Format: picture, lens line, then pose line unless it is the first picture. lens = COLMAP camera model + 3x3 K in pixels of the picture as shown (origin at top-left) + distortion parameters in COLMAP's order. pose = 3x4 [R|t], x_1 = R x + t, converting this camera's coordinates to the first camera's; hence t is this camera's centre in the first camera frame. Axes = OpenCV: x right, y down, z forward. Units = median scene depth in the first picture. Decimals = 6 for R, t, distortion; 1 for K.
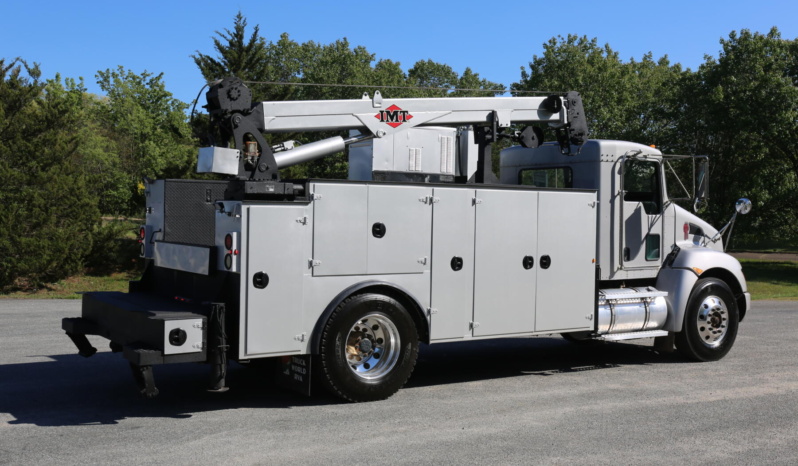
lens RADIAL K [[901.5, 0, 397.3], [0, 901.5, 232.9], [0, 0, 1]] dist [0.034088, 0.000000]
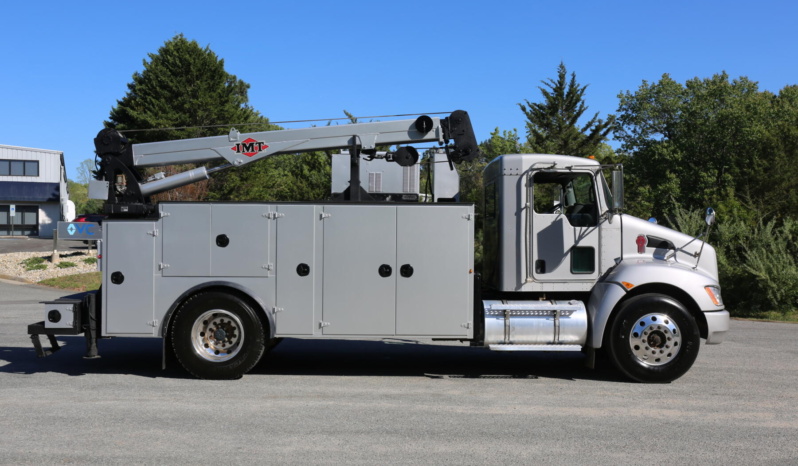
lens RADIAL K [[774.7, 0, 398.2], [0, 774.7, 230.3], [0, 0, 1]] dist [-0.025209, 0.000000]
pose [[0.834689, -0.013742, -0.550549, 0.589802], [-0.004870, 0.999465, -0.032330, 0.011921], [0.550699, 0.029667, 0.834176, 0.196469]]
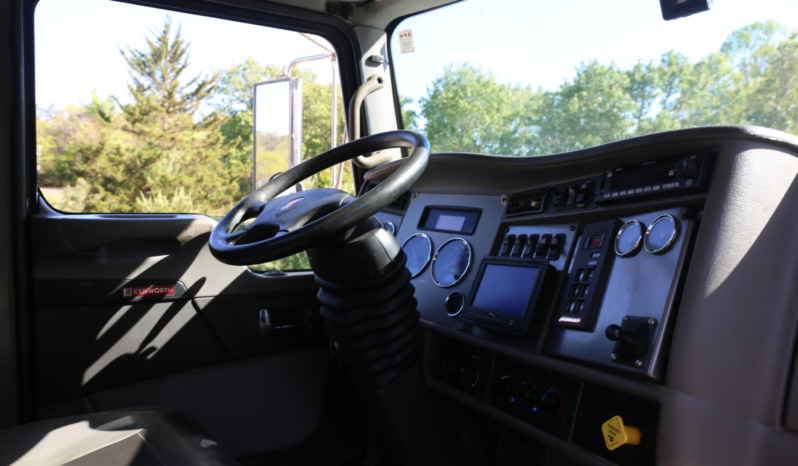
lens RADIAL K [[538.7, 0, 399.8], [0, 538.7, 216.0], [0, 0, 1]] dist [-0.058781, 0.015493]
pose [[0.997662, 0.019601, 0.065467, 0.234393], [-0.021179, 0.999499, 0.023501, -0.034490], [-0.064974, -0.024833, 0.997578, 0.969239]]
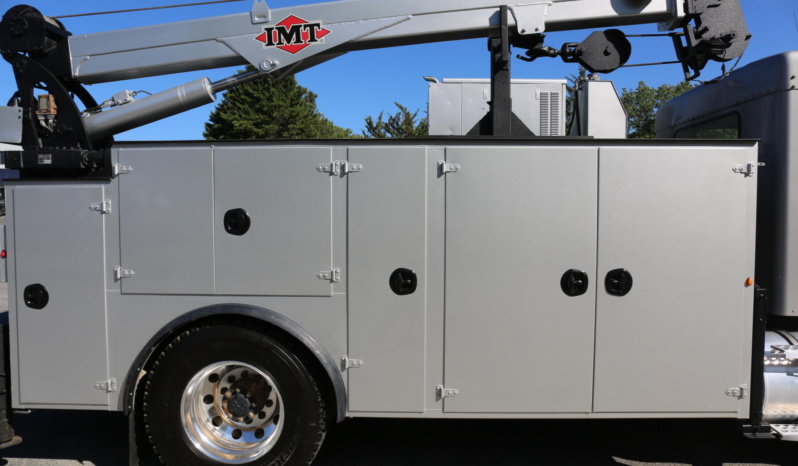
lens RADIAL K [[538.7, 0, 400.0], [0, 538.7, 233.5], [0, 0, 1]] dist [-0.058781, 0.015493]
pose [[0.810290, 0.006380, -0.585995, 0.213857], [-0.000309, 0.999945, 0.010460, 0.000673], [0.586029, -0.008294, 0.810247, 0.602368]]
